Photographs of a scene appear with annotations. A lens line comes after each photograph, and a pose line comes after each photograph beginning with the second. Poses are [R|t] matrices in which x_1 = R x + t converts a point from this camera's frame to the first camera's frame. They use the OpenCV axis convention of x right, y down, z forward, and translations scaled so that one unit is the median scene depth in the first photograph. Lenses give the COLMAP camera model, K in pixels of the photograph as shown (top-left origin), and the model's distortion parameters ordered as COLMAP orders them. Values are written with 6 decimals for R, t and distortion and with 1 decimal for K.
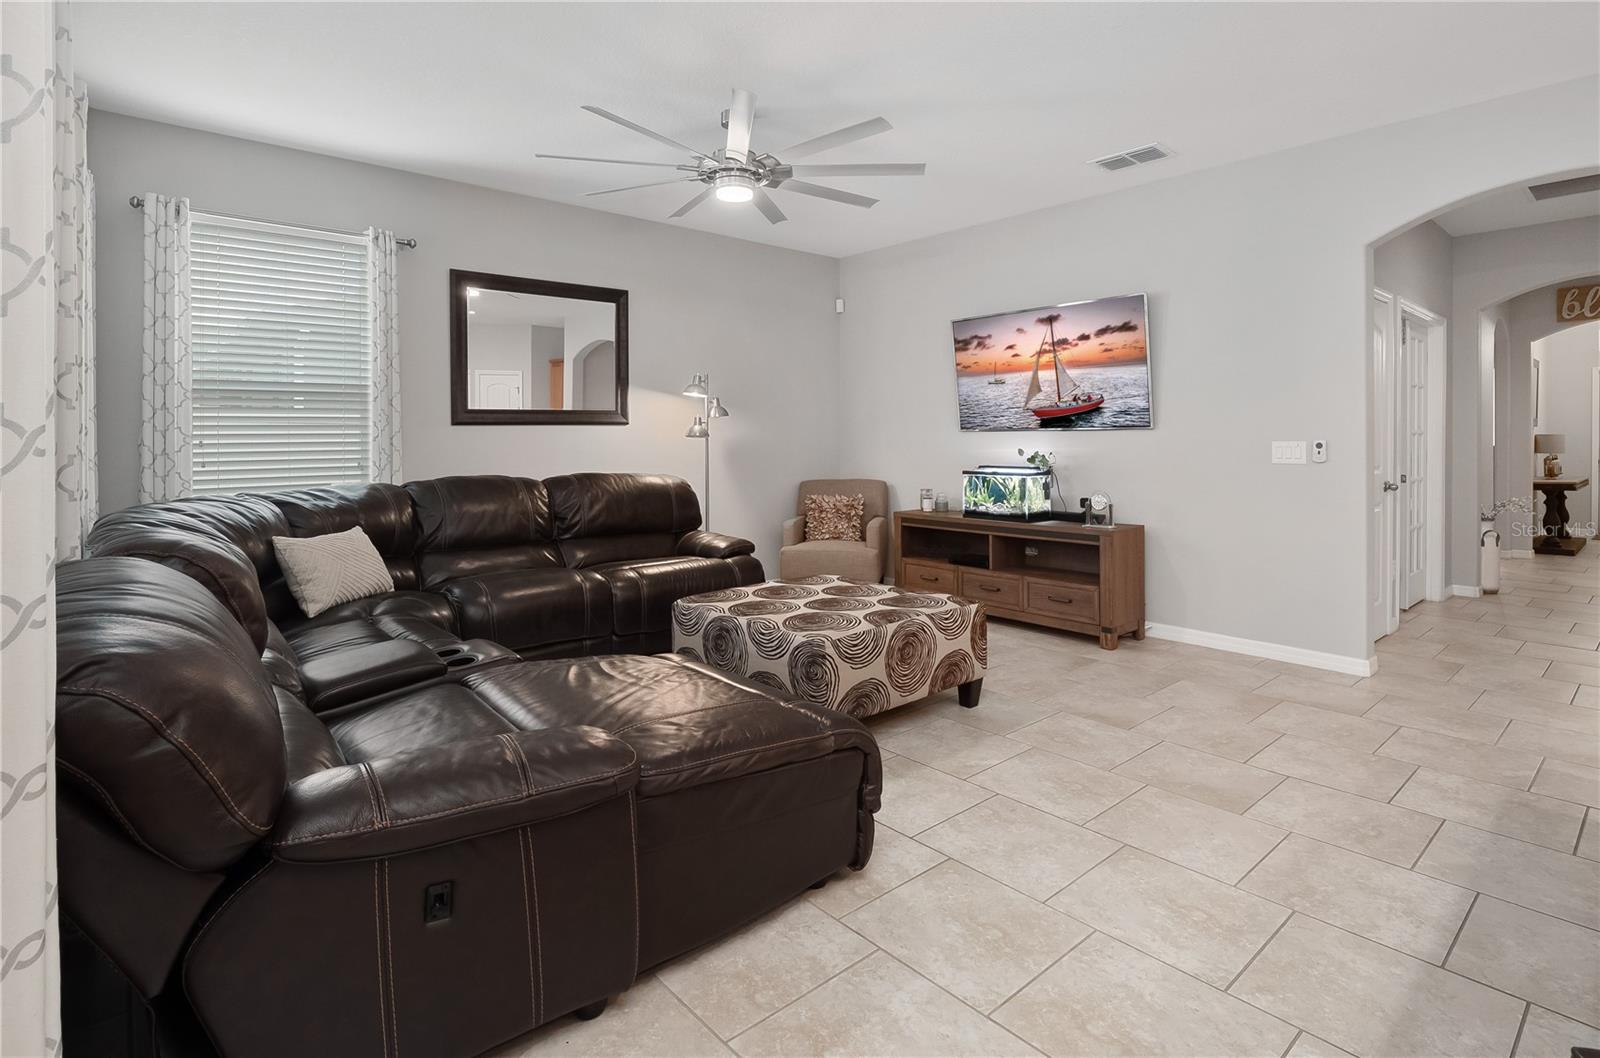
lens RADIAL K [[793.2, 0, 798.6], [0, 793.2, 436.8], [0, 0, 1]] dist [-0.010668, -0.001231]
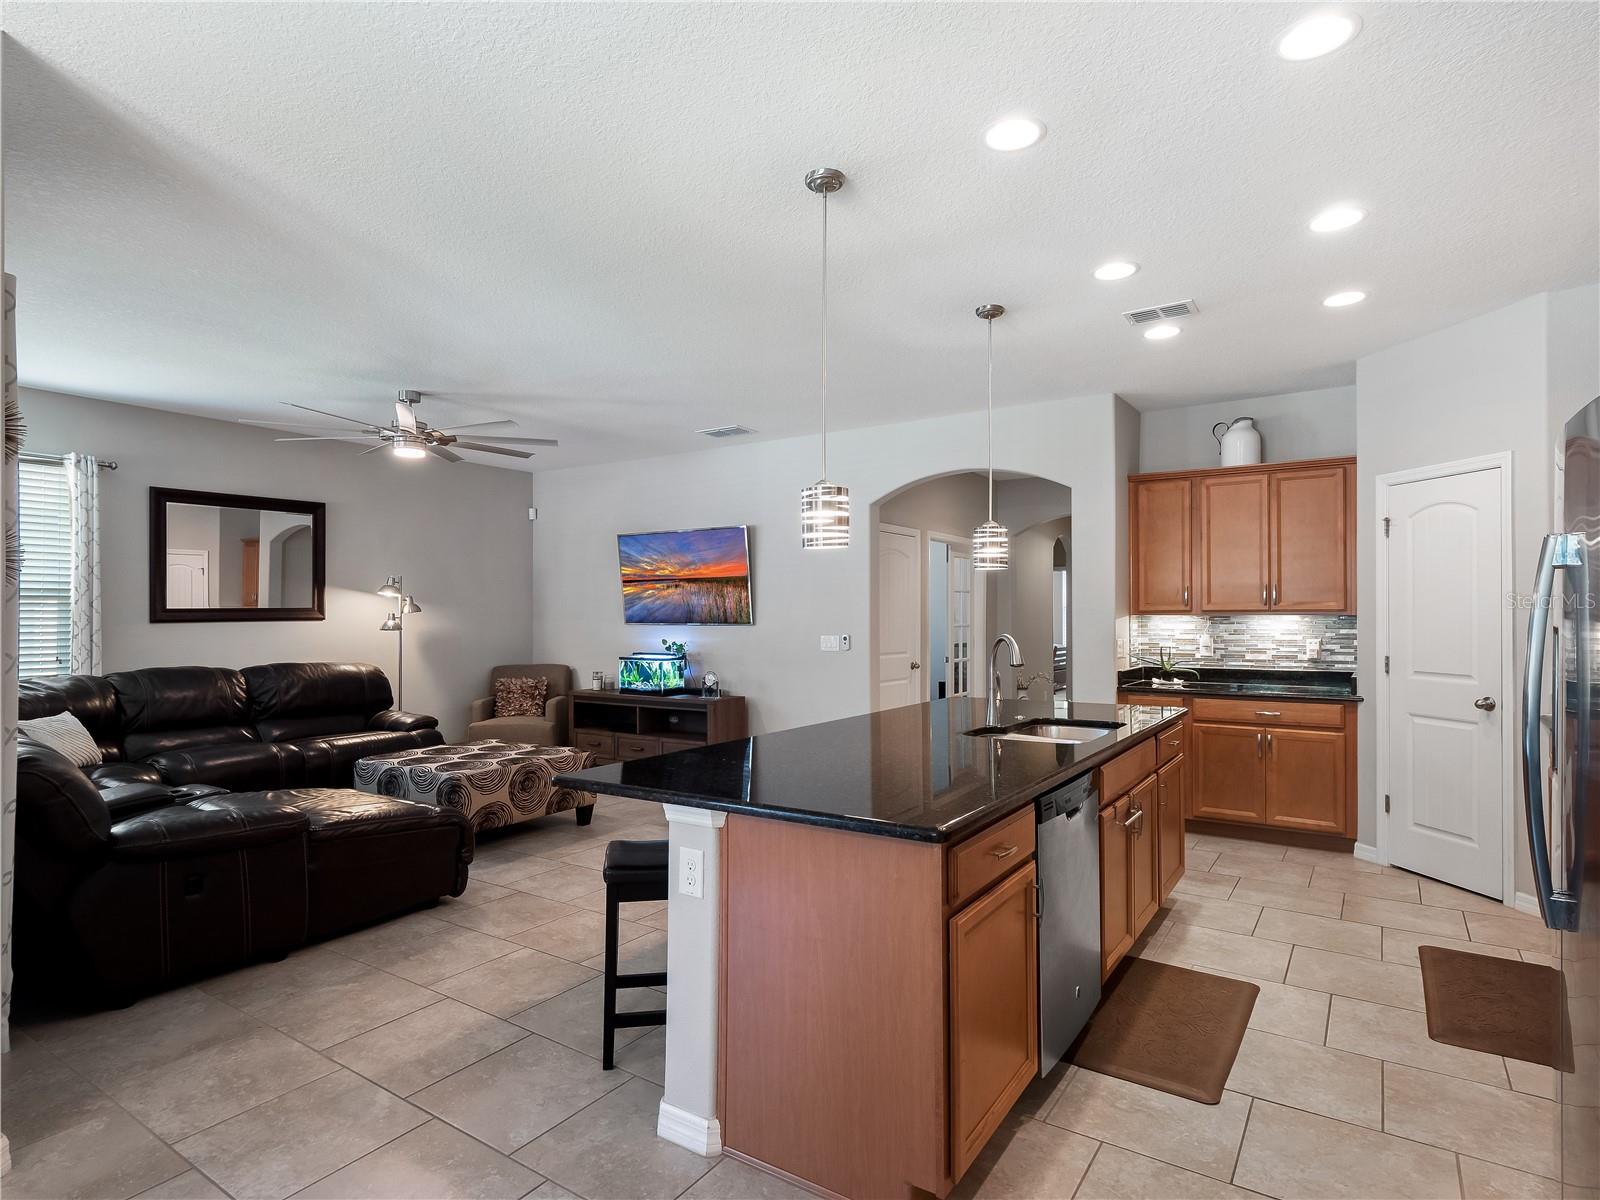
lens RADIAL K [[859.0, 0, 792.7], [0, 859.0, 606.5], [0, 0, 1]] dist [0.013588, -0.006989]
pose [[0.964189, 0.005313, 0.265161, 0.129972], [-0.003153, 0.999958, -0.008570, -0.031446], [-0.265196, 0.007427, 0.964166, -0.464615]]
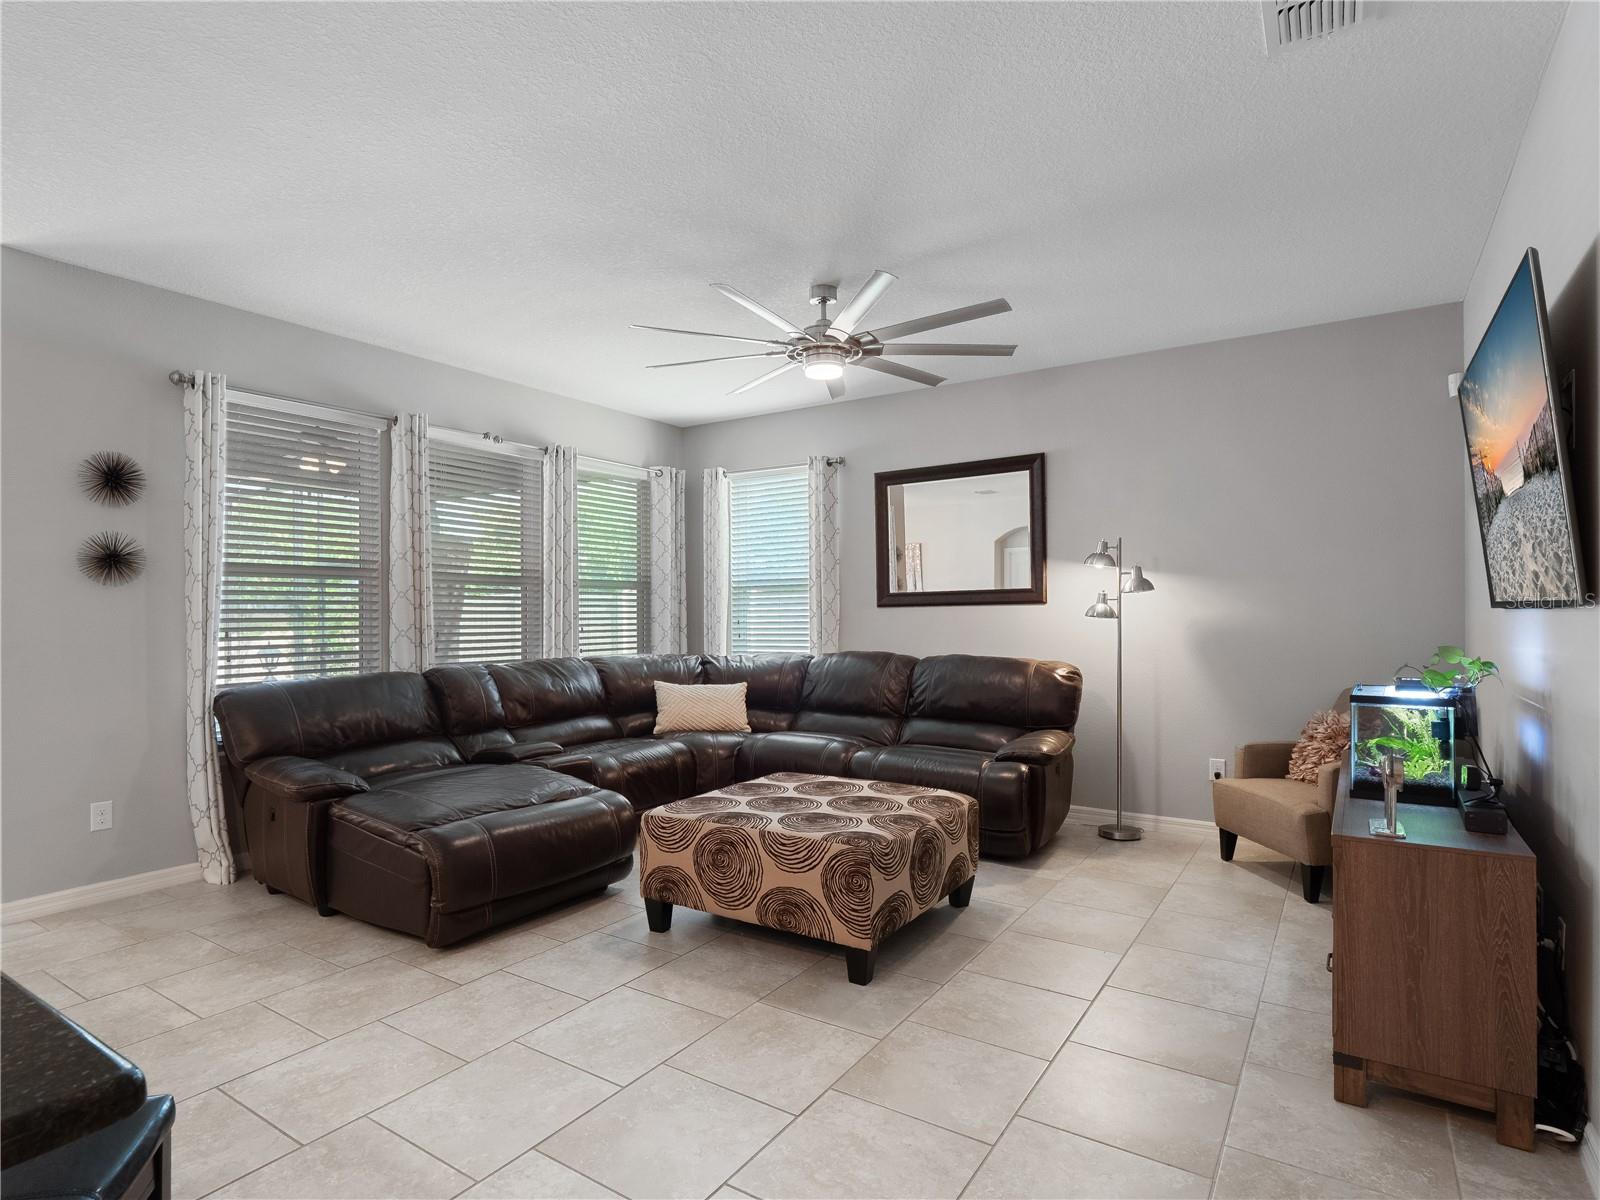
lens RADIAL K [[859.0, 0, 792.7], [0, 859.0, 611.7], [0, 0, 1]] dist [0.013588, -0.006989]
pose [[0.259767, 0.000239, -0.965671, 0.777078], [0.006920, 0.999974, 0.002109, -0.011890], [0.965647, -0.007230, 0.259758, 0.569696]]
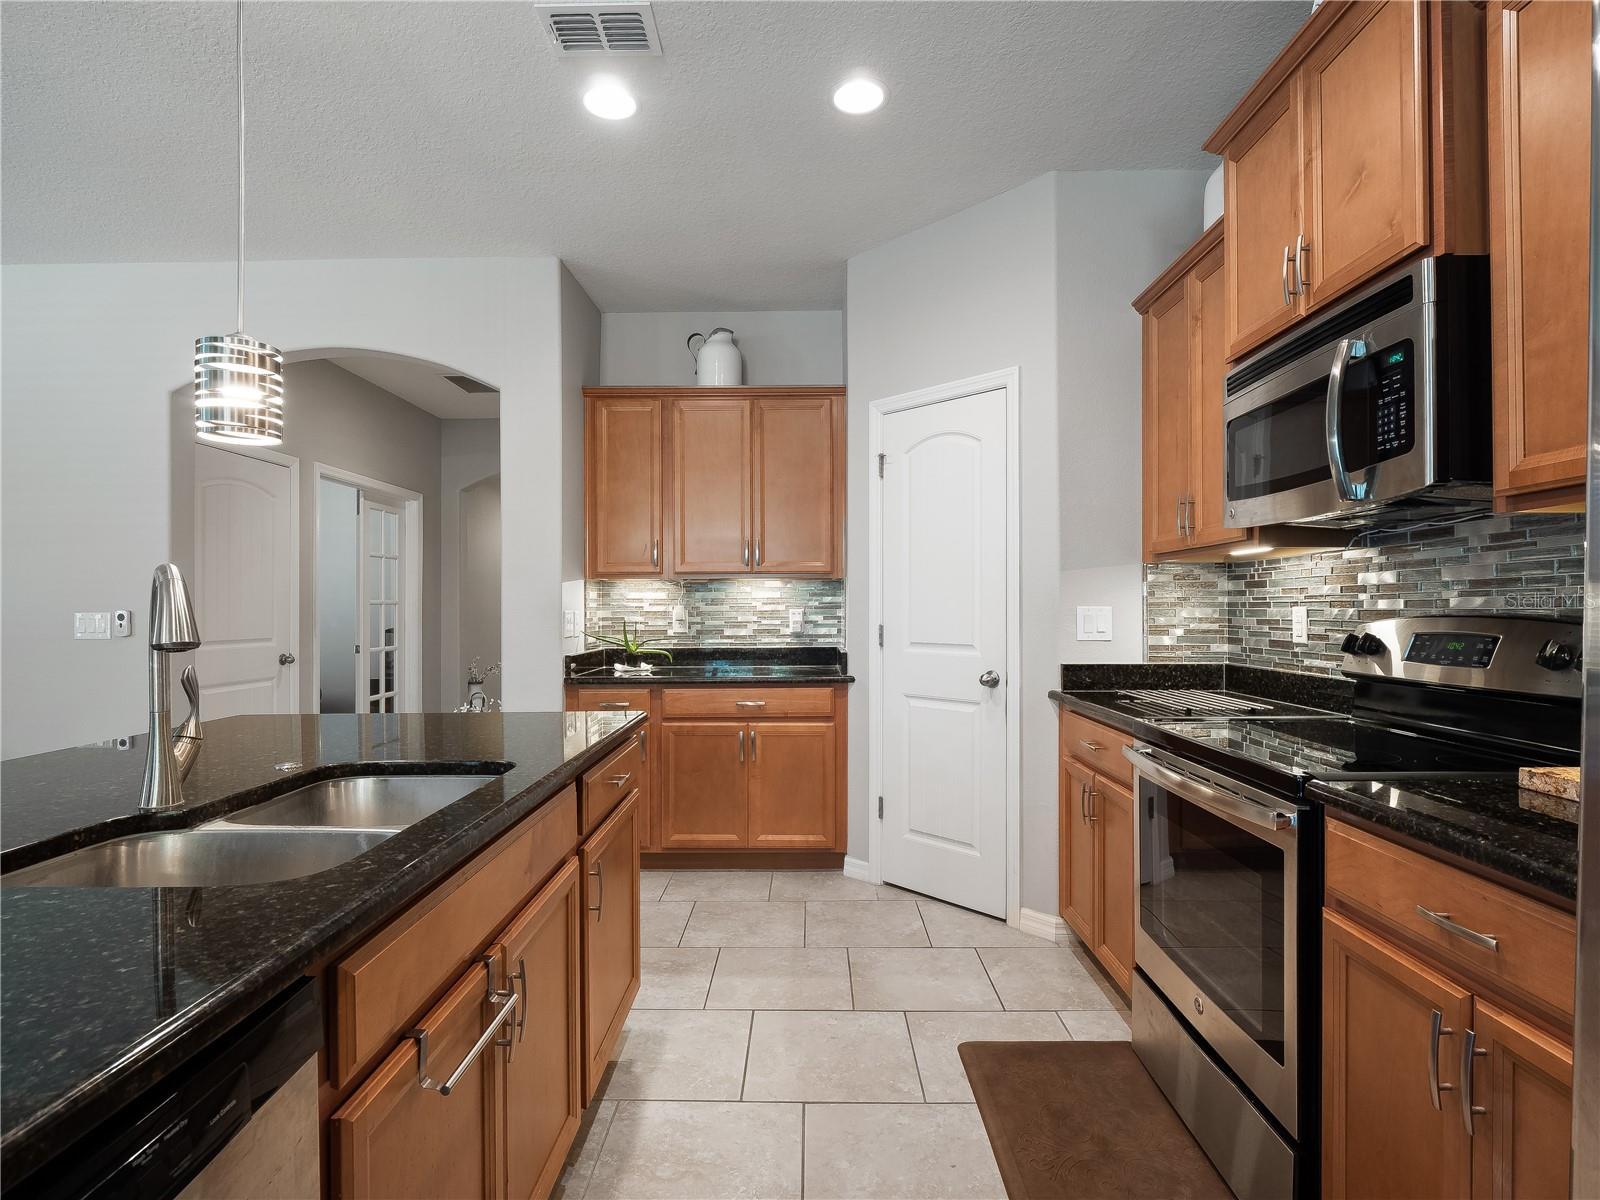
lens RADIAL K [[859.0, 0, 799.9], [0, 859.0, 605.3], [0, 0, 1]] dist [0.013588, -0.006989]
pose [[0.661186, -0.000581, 0.750221, 0.402730], [-0.001431, 0.999997, 0.002035, -0.004868], [-0.750220, -0.002419, 0.661184, -0.160760]]
